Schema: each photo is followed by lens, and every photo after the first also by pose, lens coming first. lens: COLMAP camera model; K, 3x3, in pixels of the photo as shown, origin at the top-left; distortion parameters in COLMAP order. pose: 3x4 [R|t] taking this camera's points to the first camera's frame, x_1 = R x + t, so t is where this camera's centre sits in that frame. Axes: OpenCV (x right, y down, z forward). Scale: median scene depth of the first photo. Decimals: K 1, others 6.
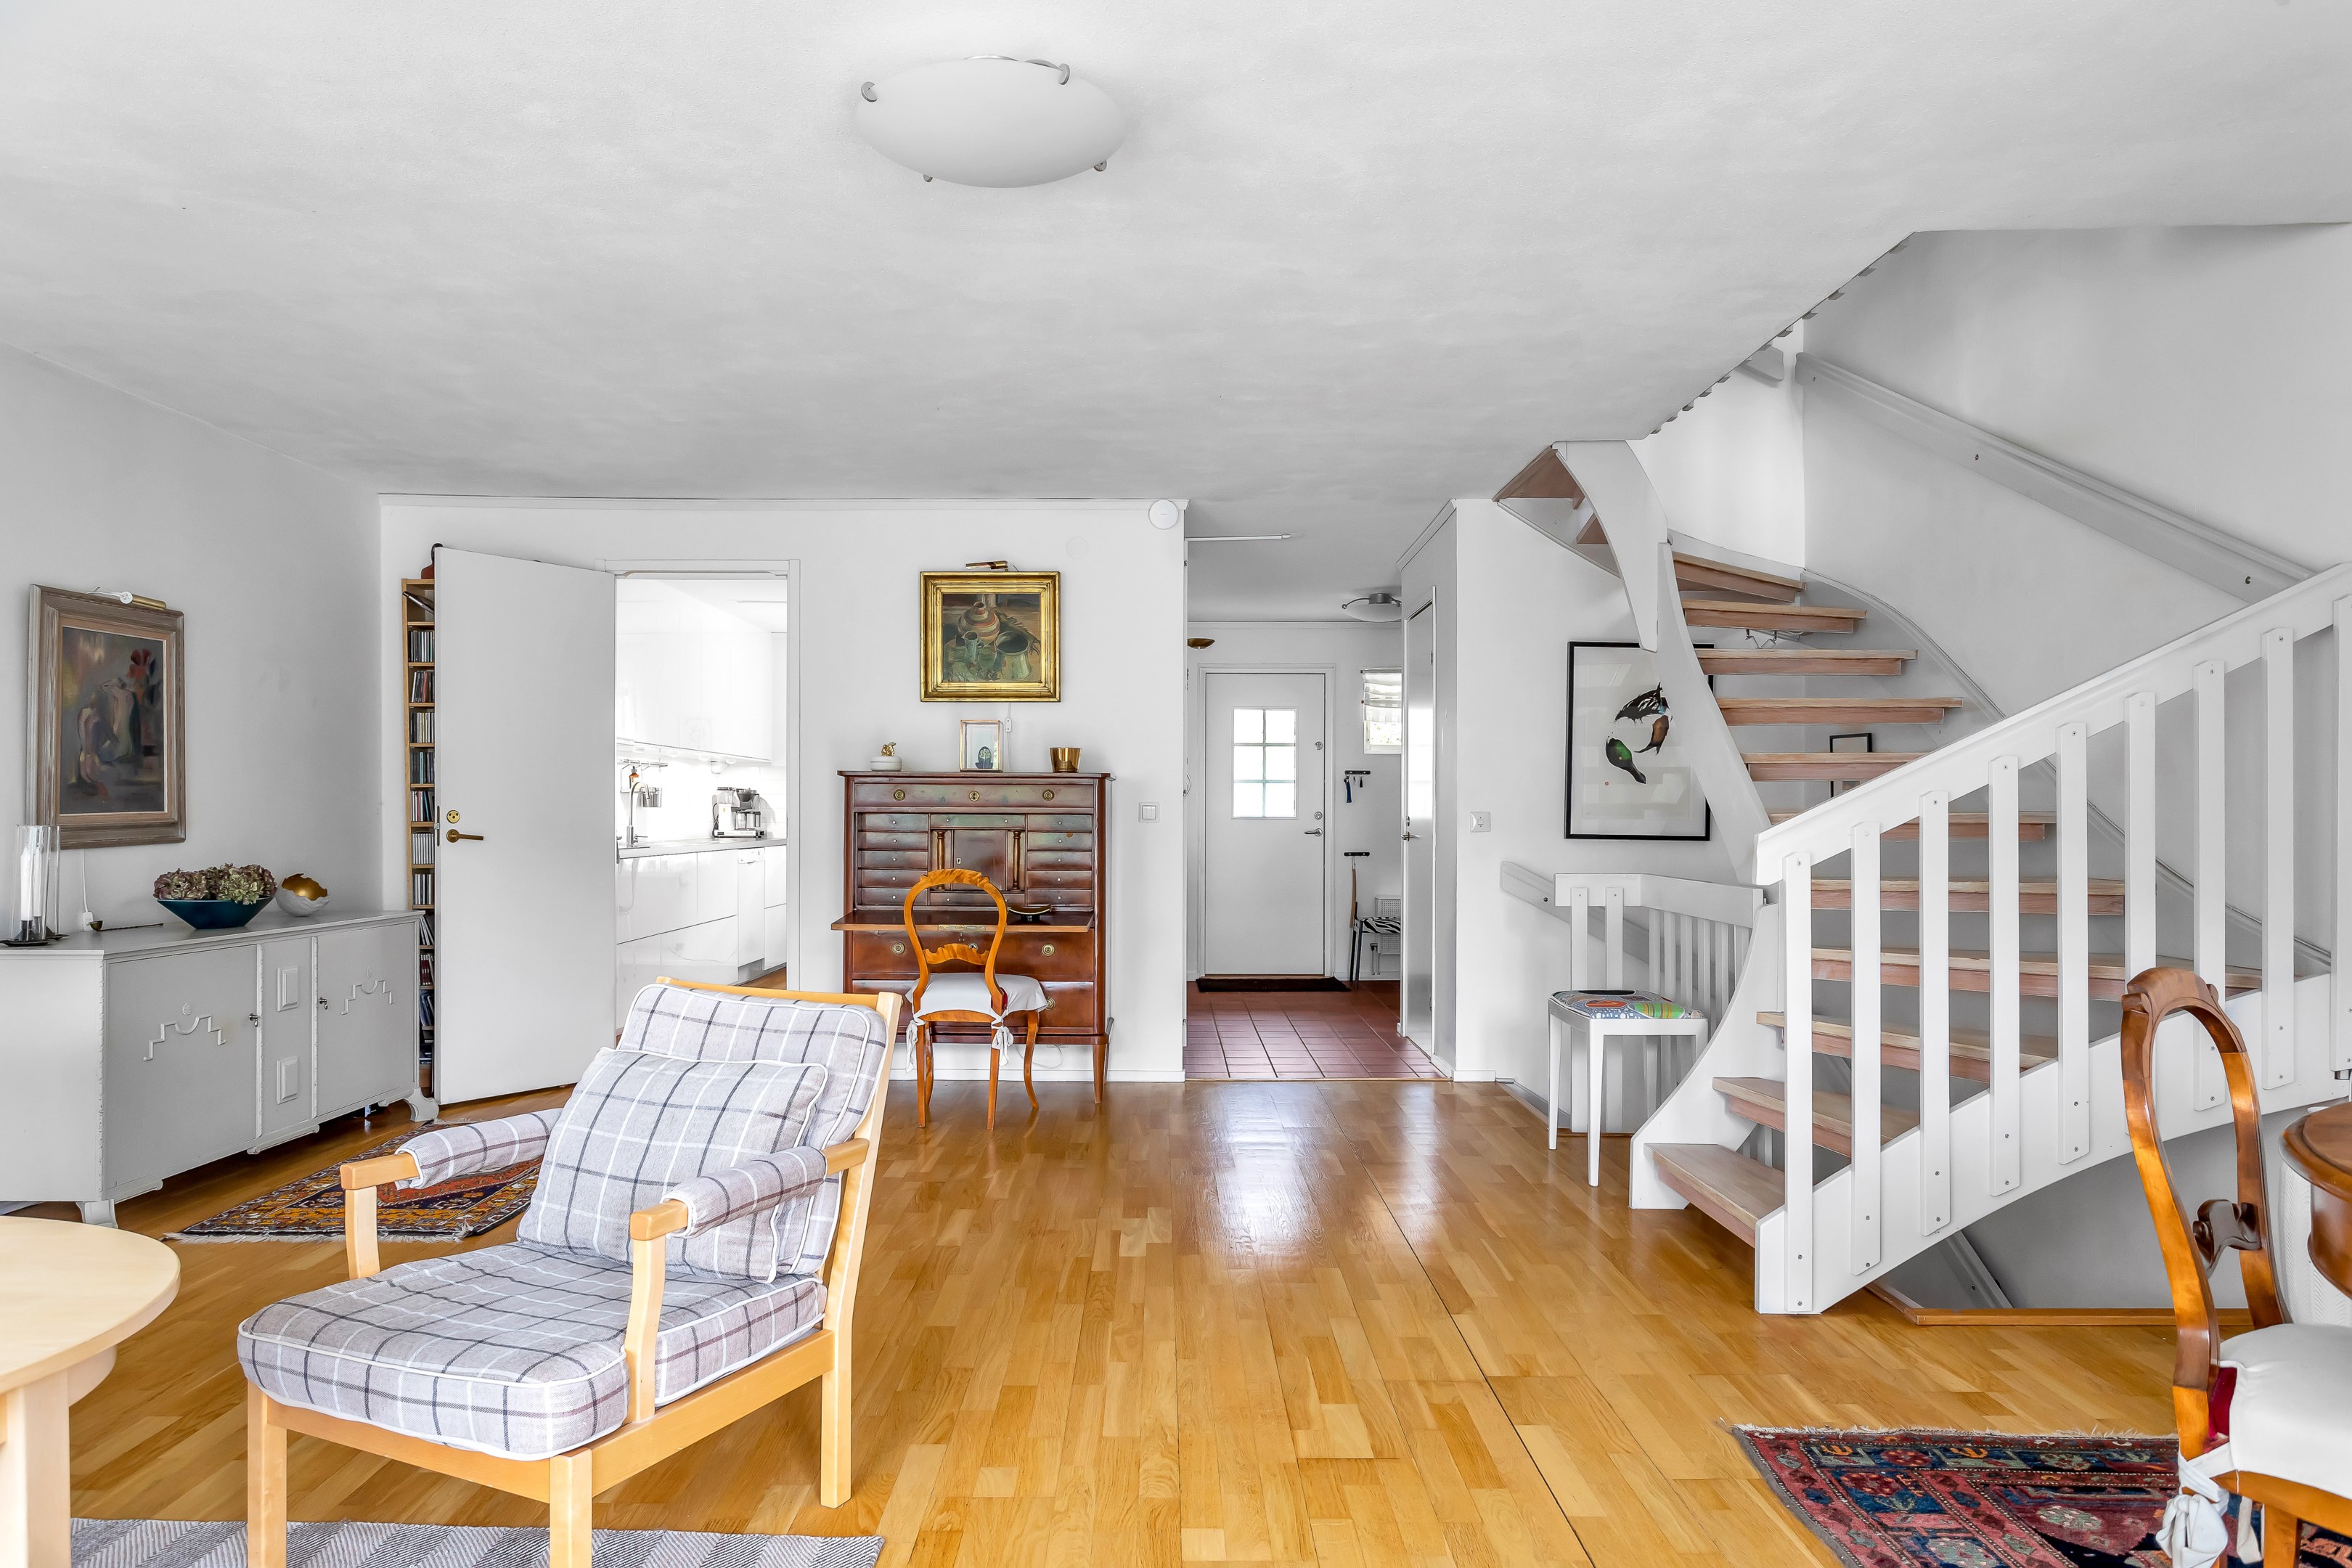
lens RADIAL K [[1508.5, 0, 1190.3], [0, 1508.5, 765.1], [0, 0, 1]] dist [-0.001768, 0.017500]
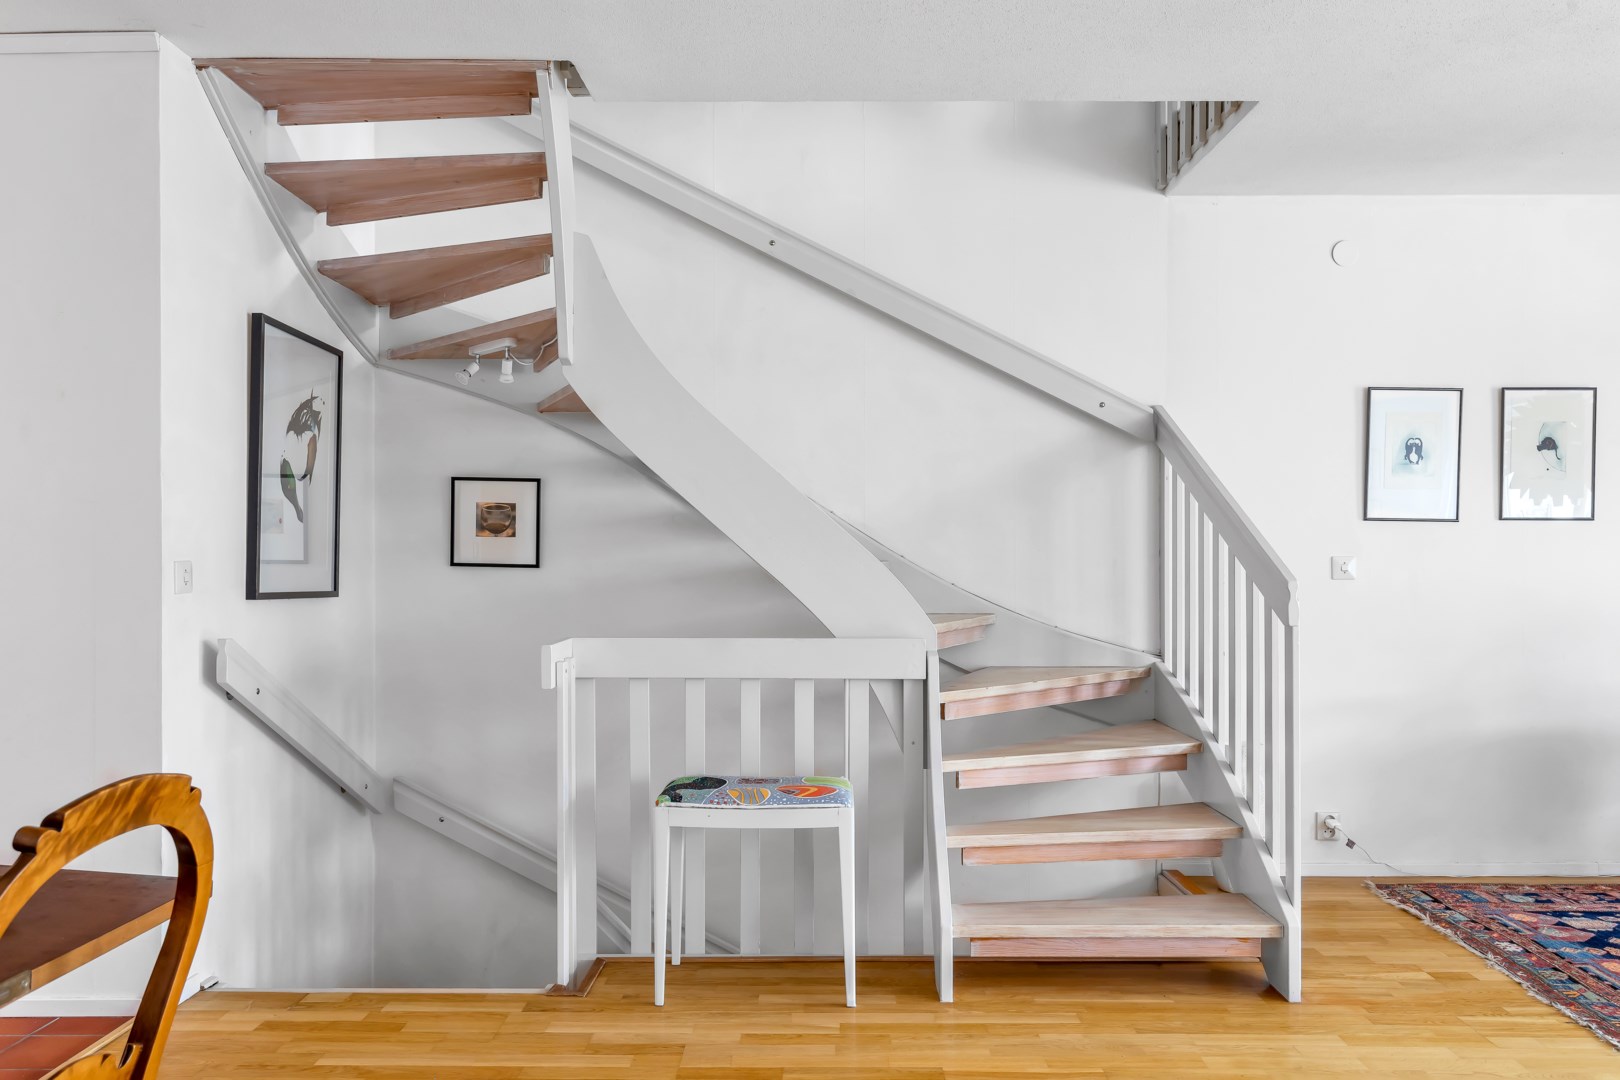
lens RADIAL K [[1254.6, 0, 810.6], [0, 1254.6, 566.9], [0, 0, 1]] dist [0.000033, 0.001232]
pose [[0.032933, -0.006566, 0.999436, -0.717977], [-0.032857, 0.999431, 0.007648, 0.048515], [-0.998917, -0.033090, 0.032698, 1.667622]]
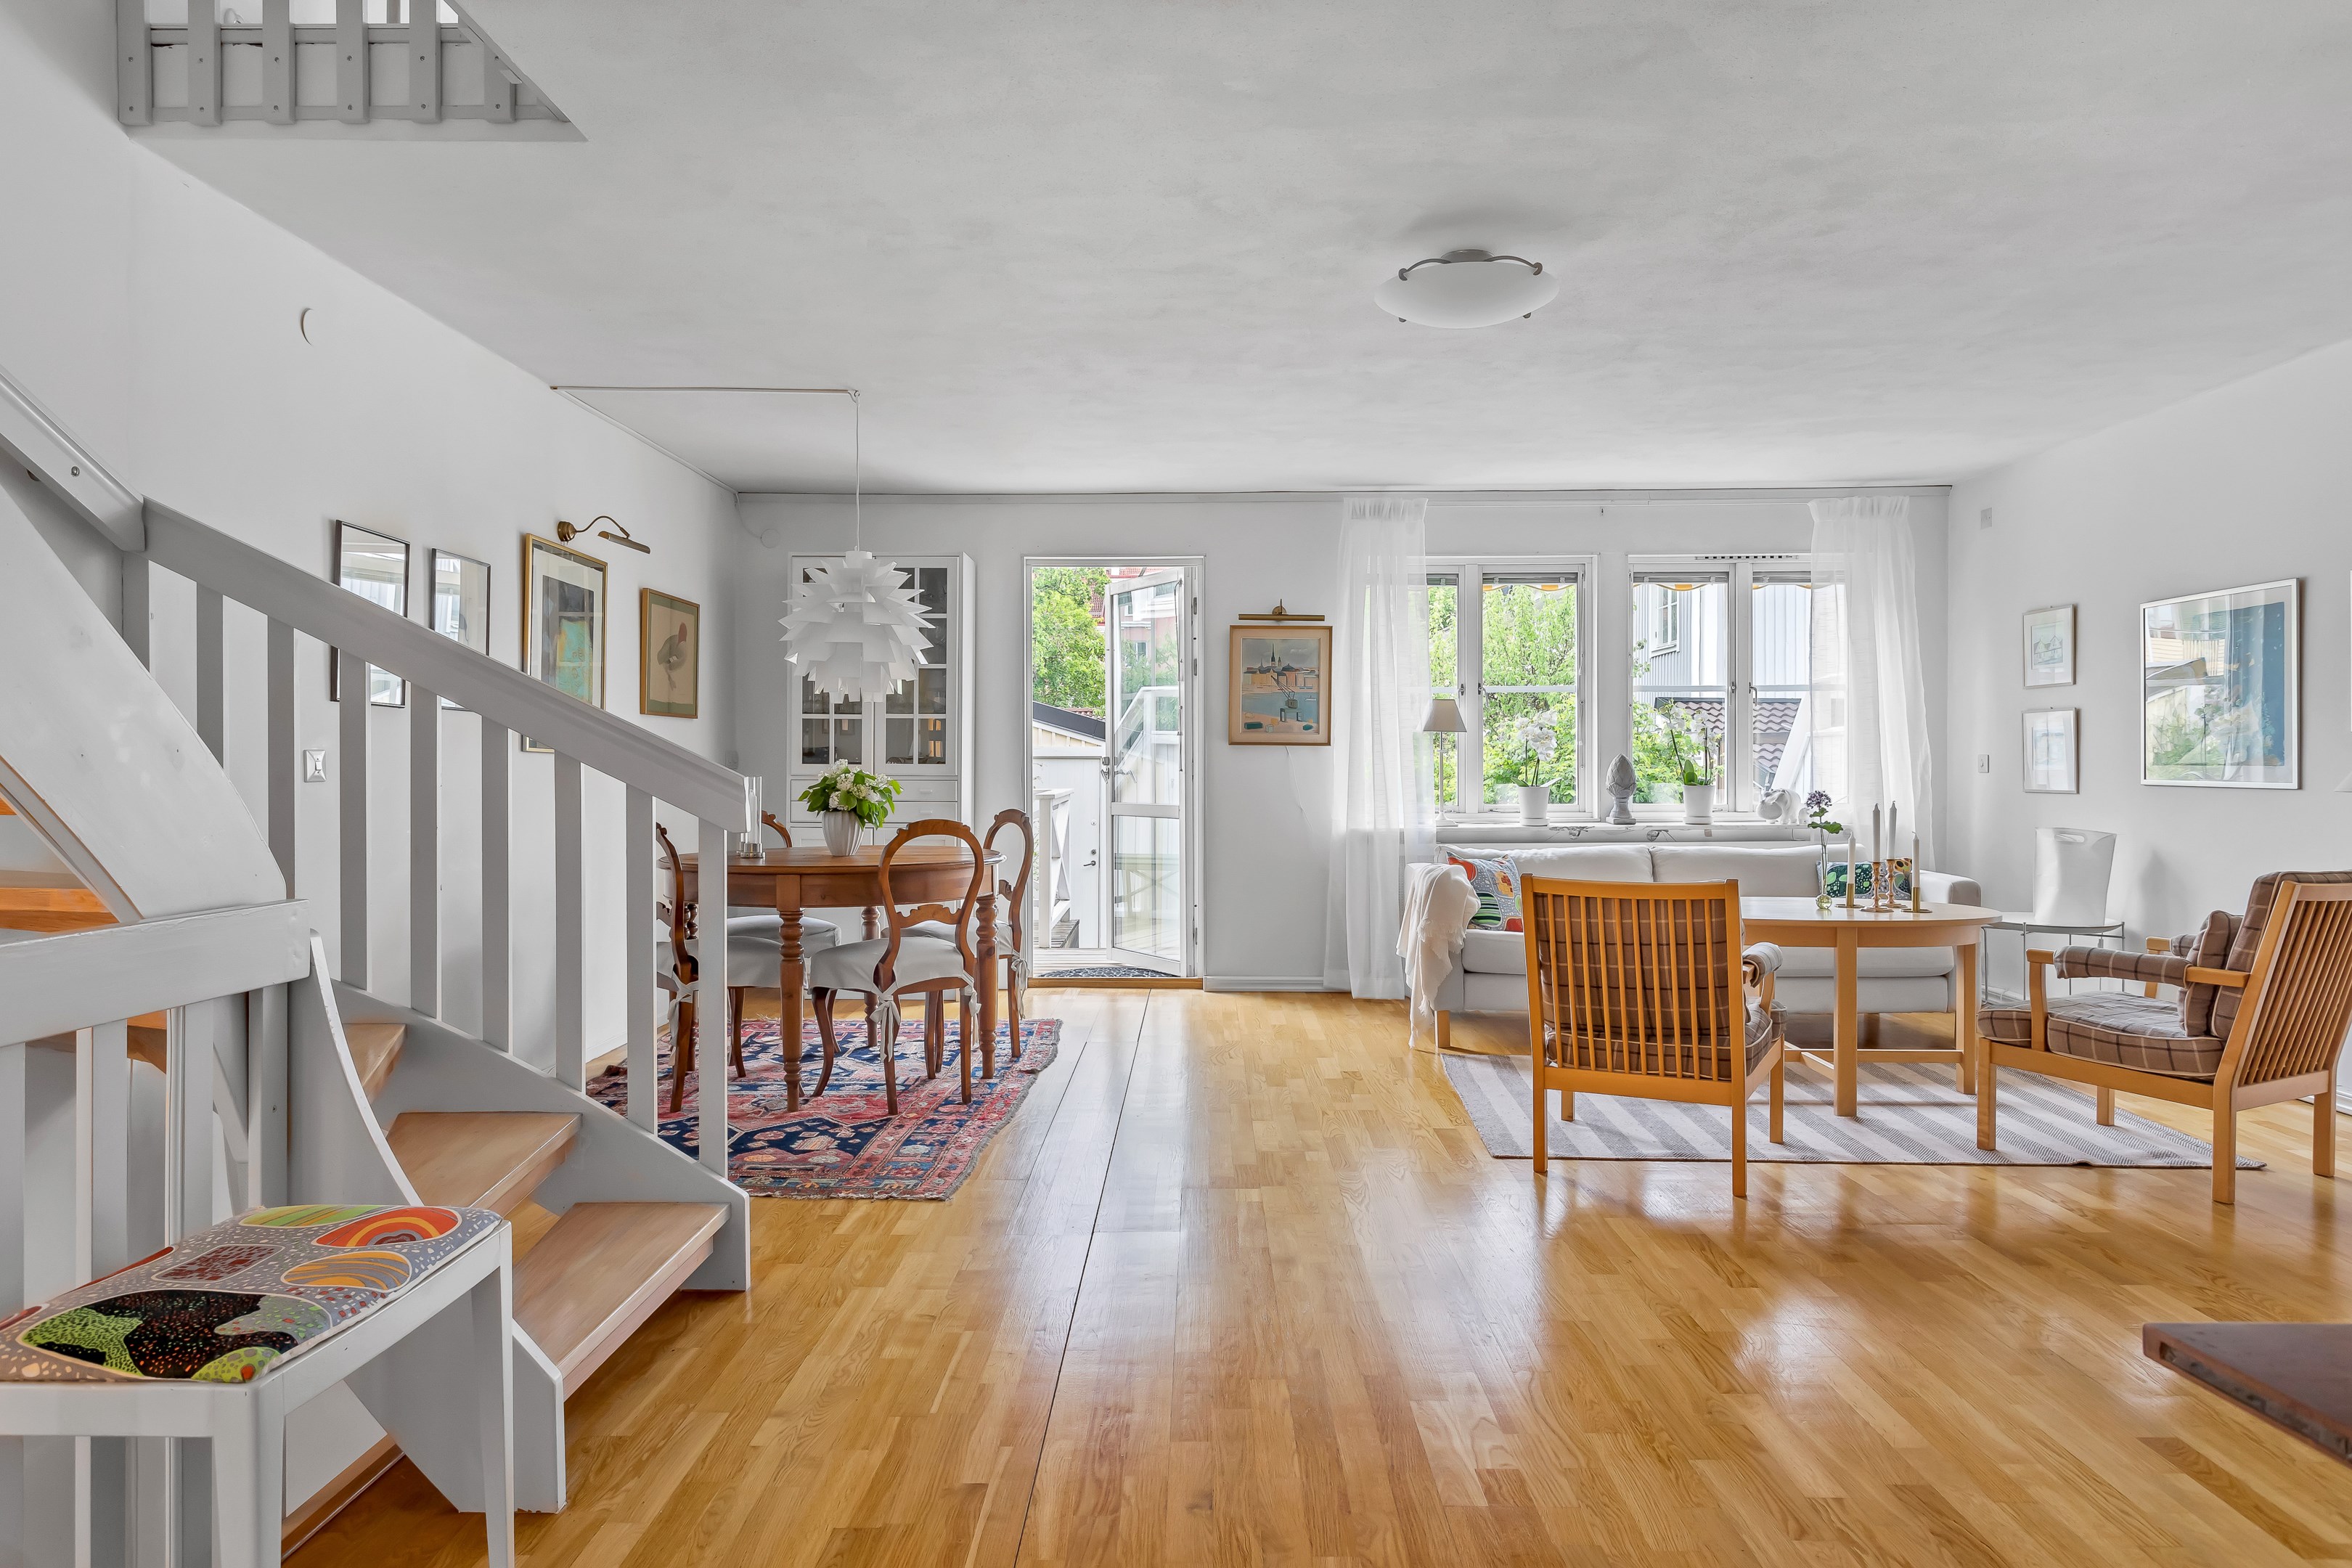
lens RADIAL K [[1435.6, 0, 1166.6], [0, 1435.6, 772.3], [0, 0, 1]] dist [-0.000945, 0.002114]
pose [[-0.999004, -0.001586, 0.044591, 0.095620], [-0.002841, 0.999601, -0.028085, 0.081499], [-0.044529, -0.028184, -0.998610, 2.341265]]
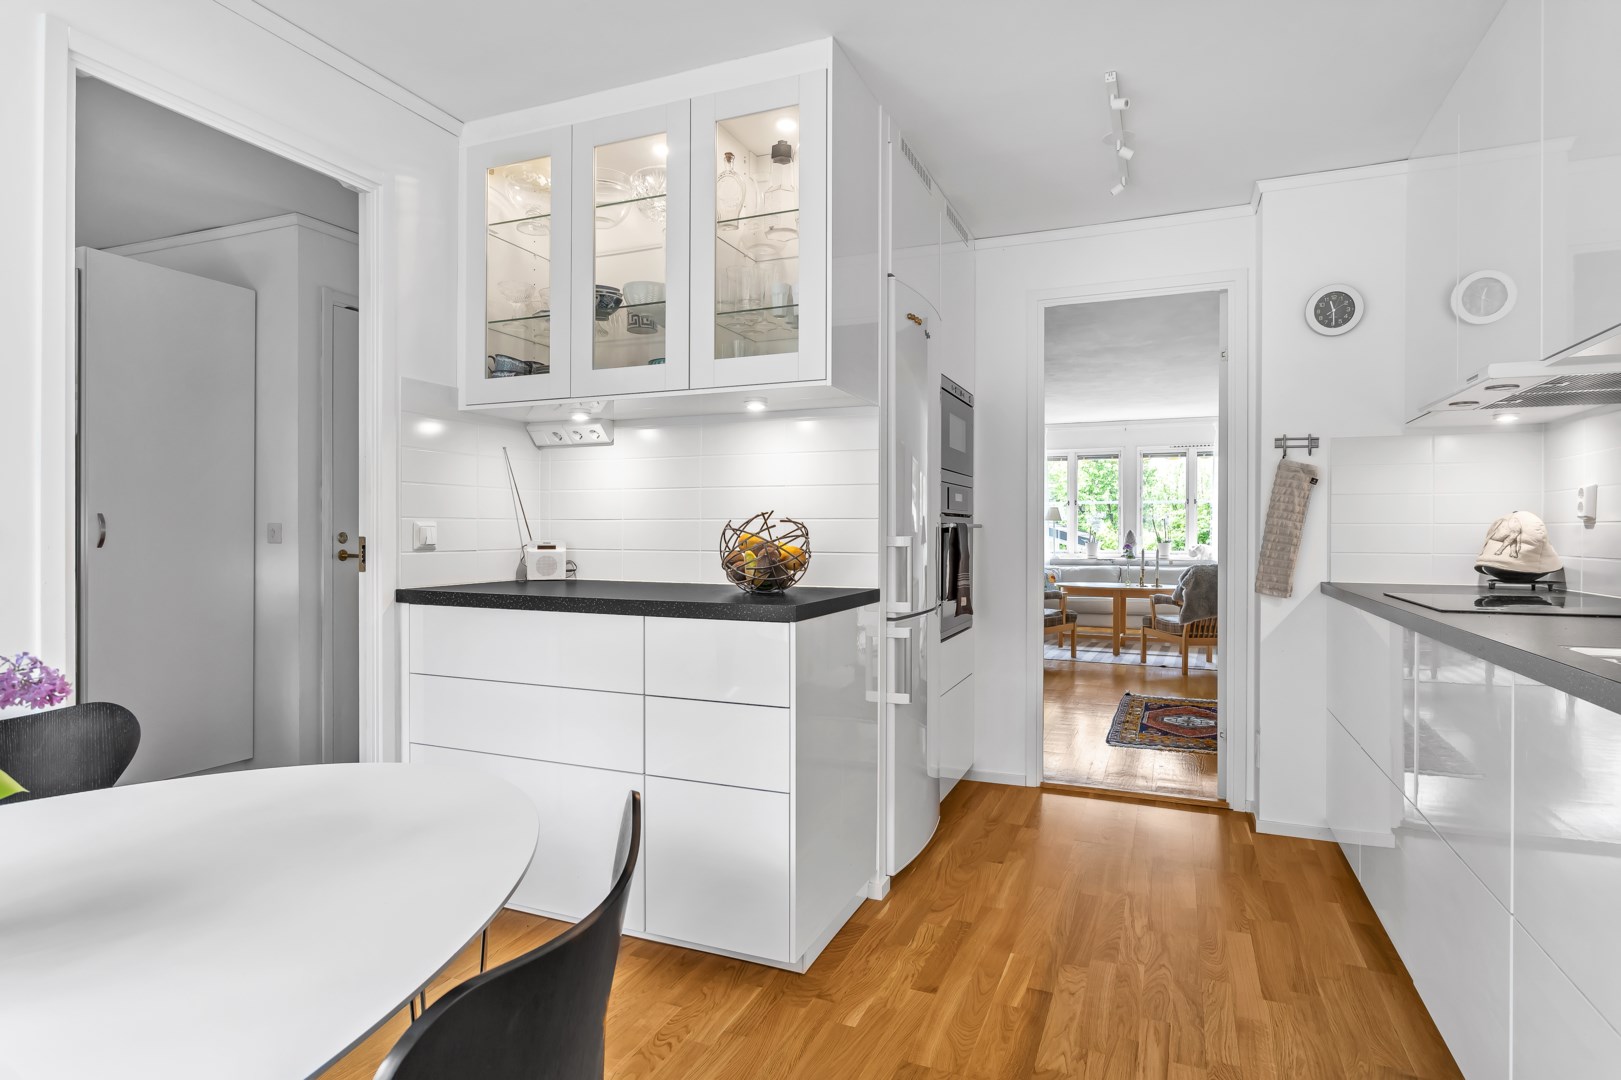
lens RADIAL K [[886.0, 0, 810.0], [0, 886.0, 532.6], [0, 0, 1]] dist [-0.000821, 0.007917]
pose [[-0.917921, -0.004263, 0.396741, -0.837484], [-0.016459, 0.999491, -0.027341, 0.113566], [-0.396422, -0.031627, -0.917523, 3.796381]]
